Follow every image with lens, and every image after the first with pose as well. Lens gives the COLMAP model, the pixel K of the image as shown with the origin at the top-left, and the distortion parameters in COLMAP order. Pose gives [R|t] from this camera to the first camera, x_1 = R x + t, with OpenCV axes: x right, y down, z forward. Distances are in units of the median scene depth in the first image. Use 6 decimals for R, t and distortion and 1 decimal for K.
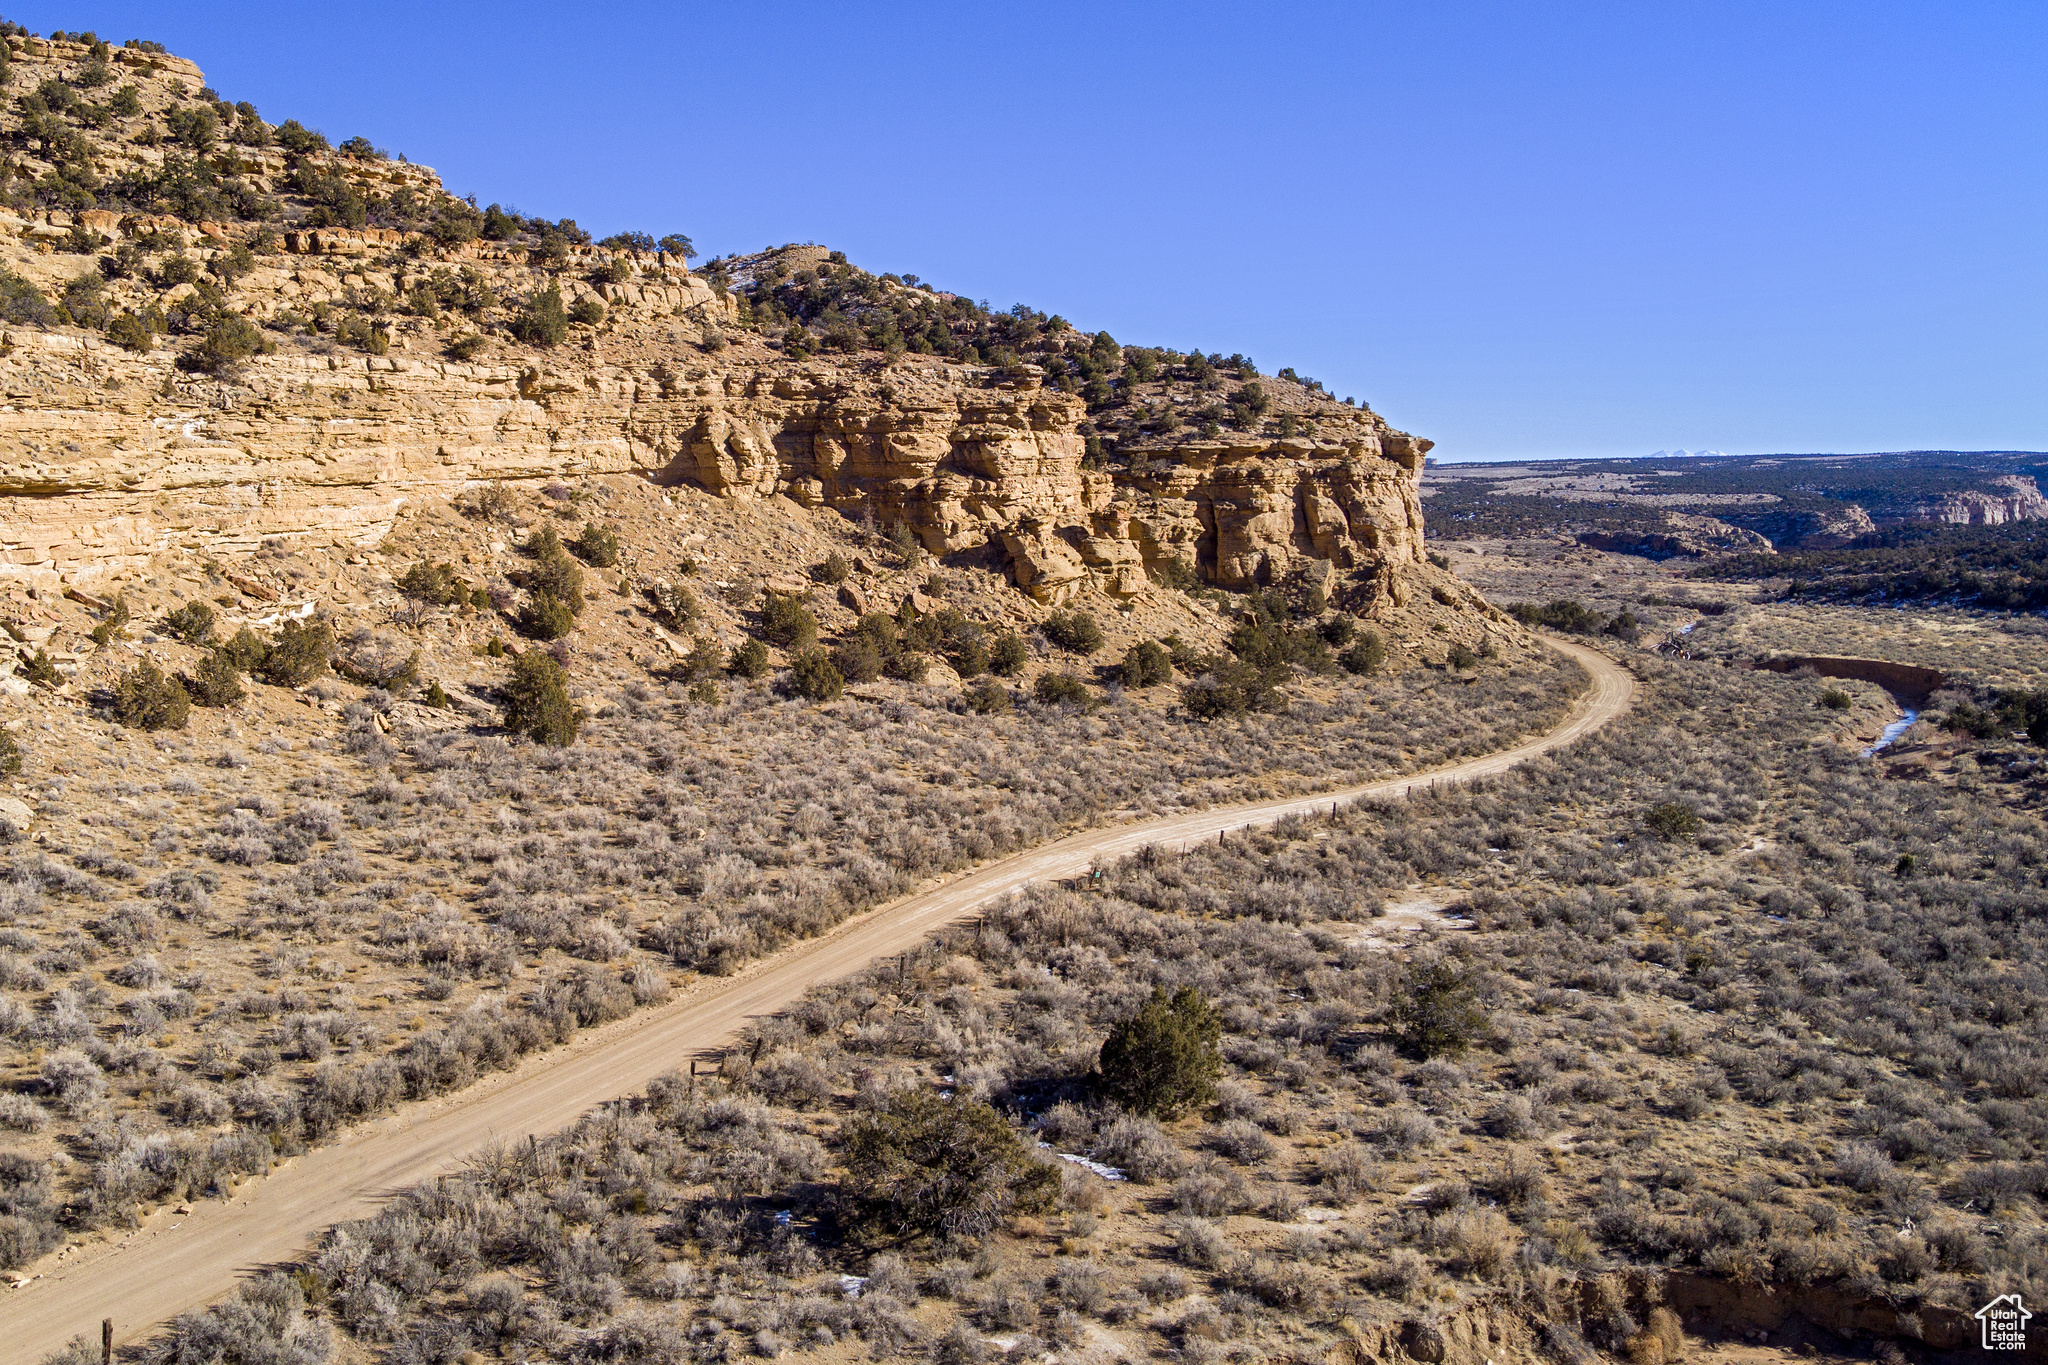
lens RADIAL K [[1549.3, 0, 815.0], [0, 1549.3, 559.7], [0, 0, 1]] dist [-0.067215, -0.003214]
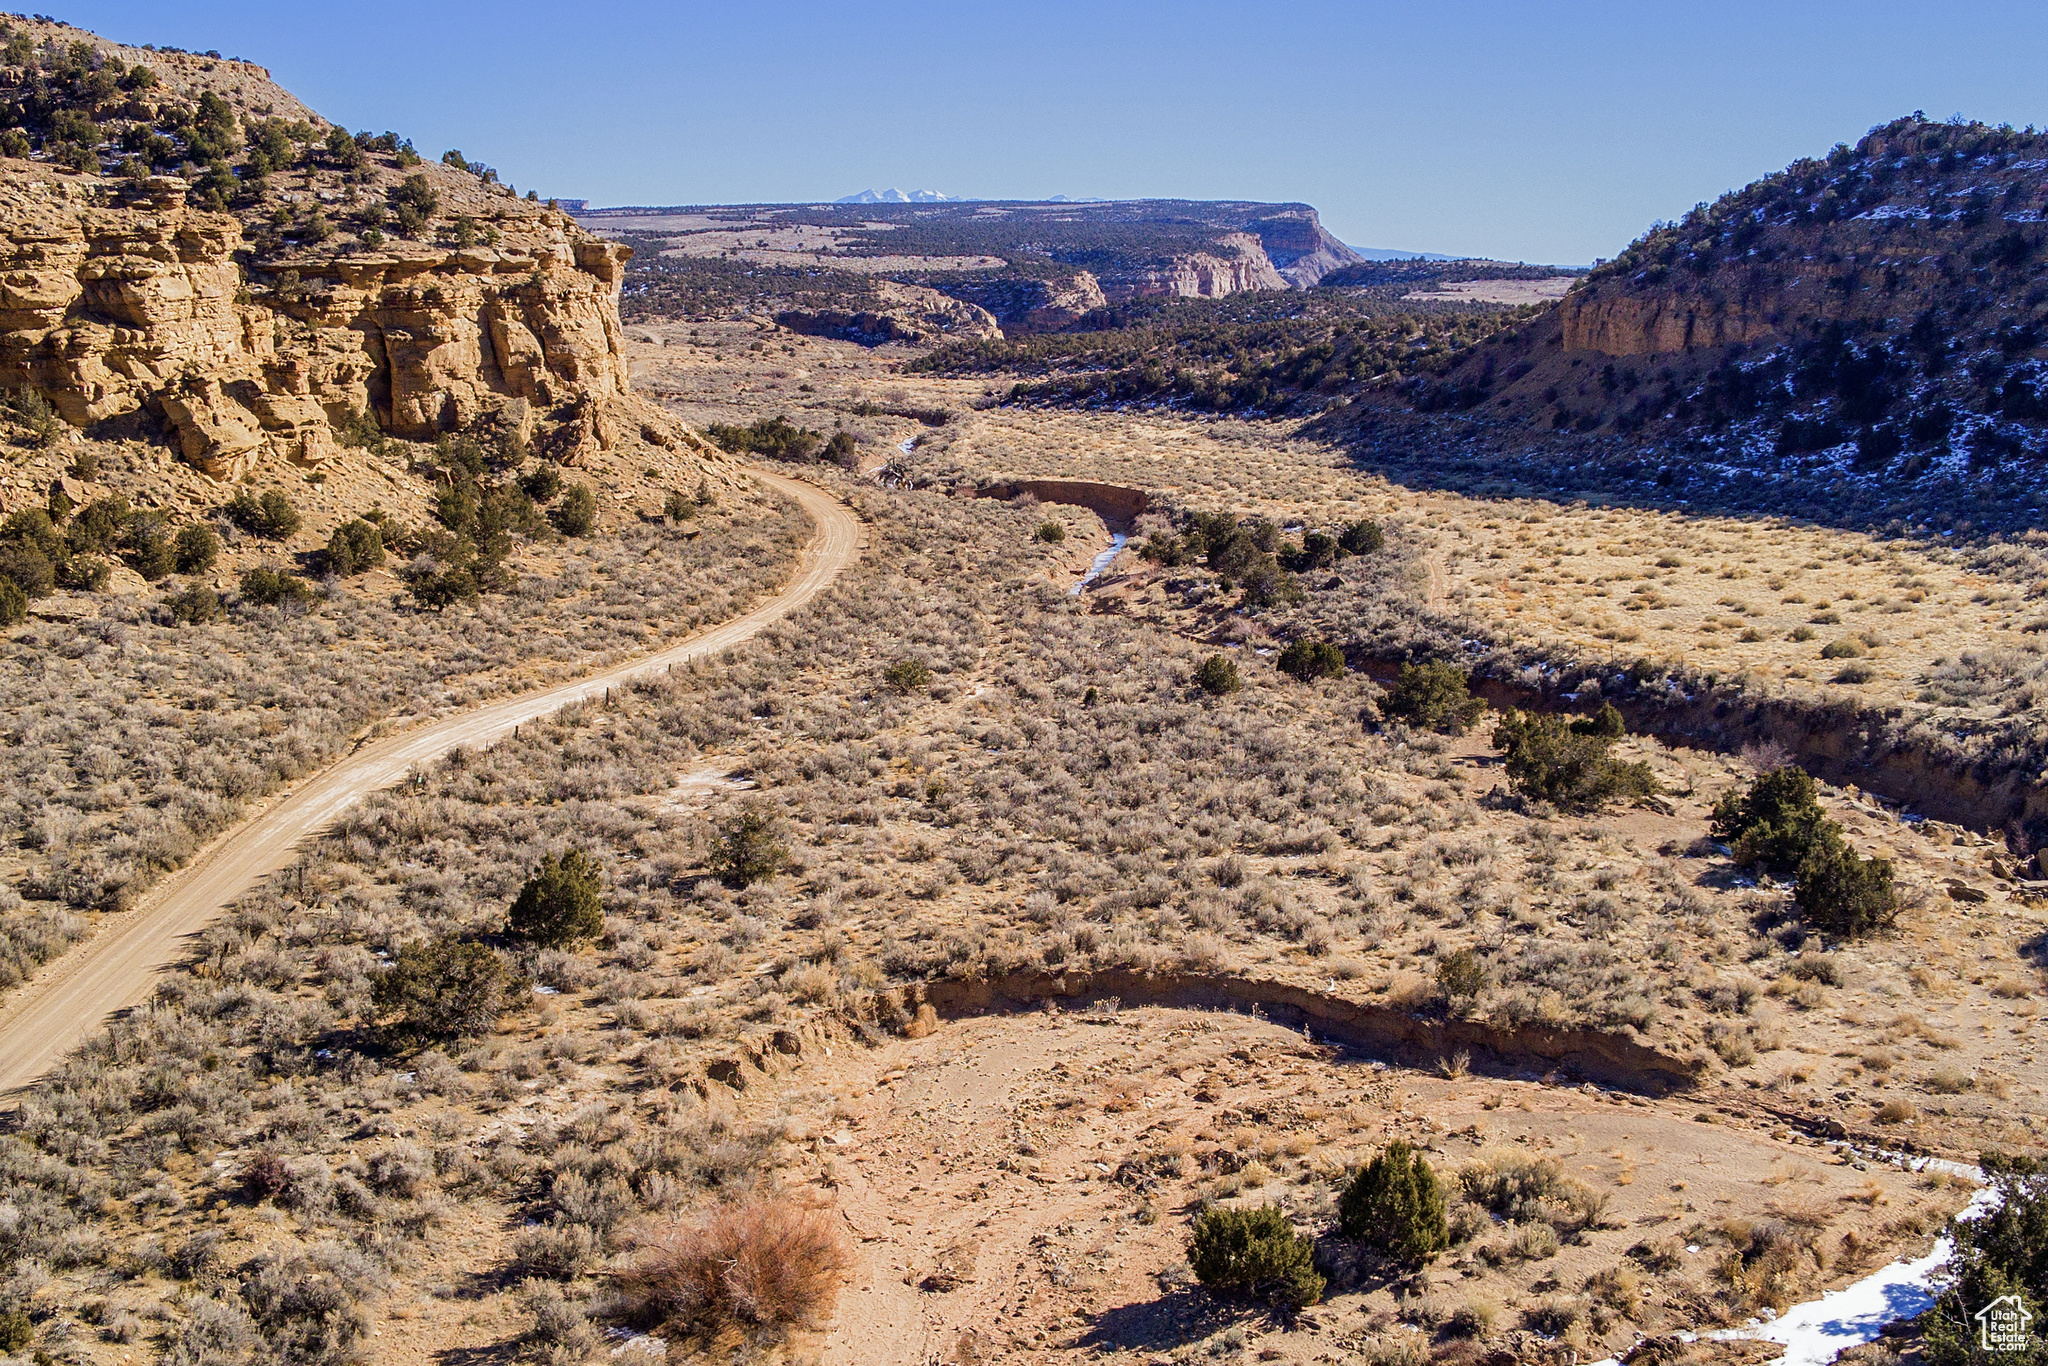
lens RADIAL K [[2174.9, 0, 977.7], [0, 2174.9, 718.5], [0, 0, 1]] dist [-0.005269, -0.135318]
pose [[0.848754, -0.106340, 0.517984, -0.120486], [0.017035, 0.984560, 0.174214, -0.040672], [-0.528513, -0.139041, 0.837461, -0.201398]]
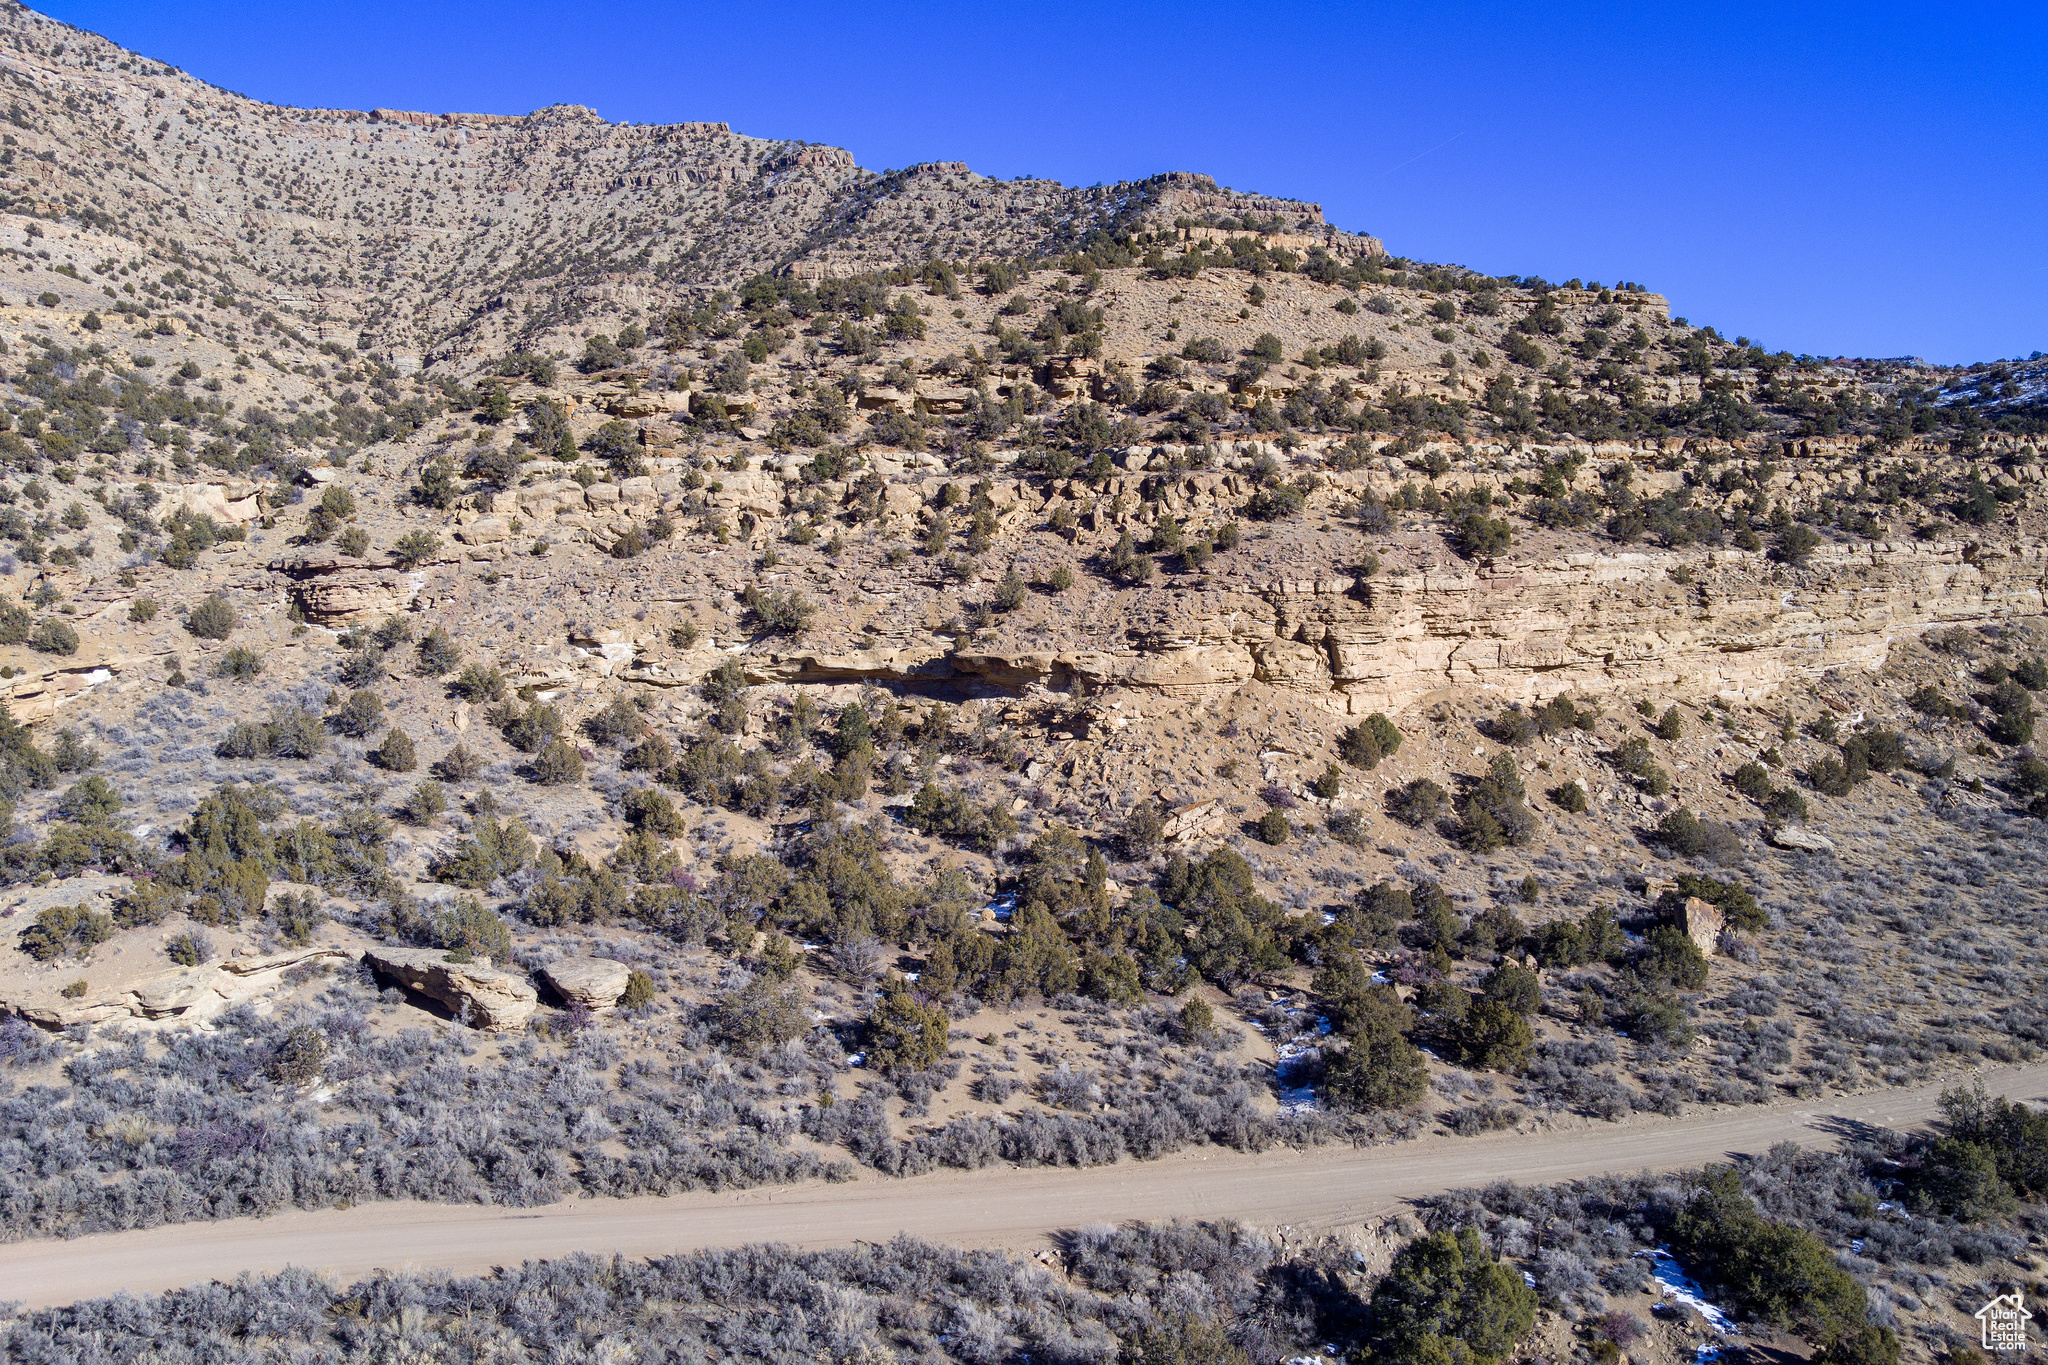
lens RADIAL K [[1348.4, 0, 1088.0], [0, 1348.4, 638.8], [0, 0, 1]] dist [-0.089168, 0.028253]
pose [[0.821460, 0.058838, -0.567222, -0.153561], [-0.032979, 0.997900, 0.055753, -0.067883], [0.569311, -0.027092, 0.821676, -0.393608]]
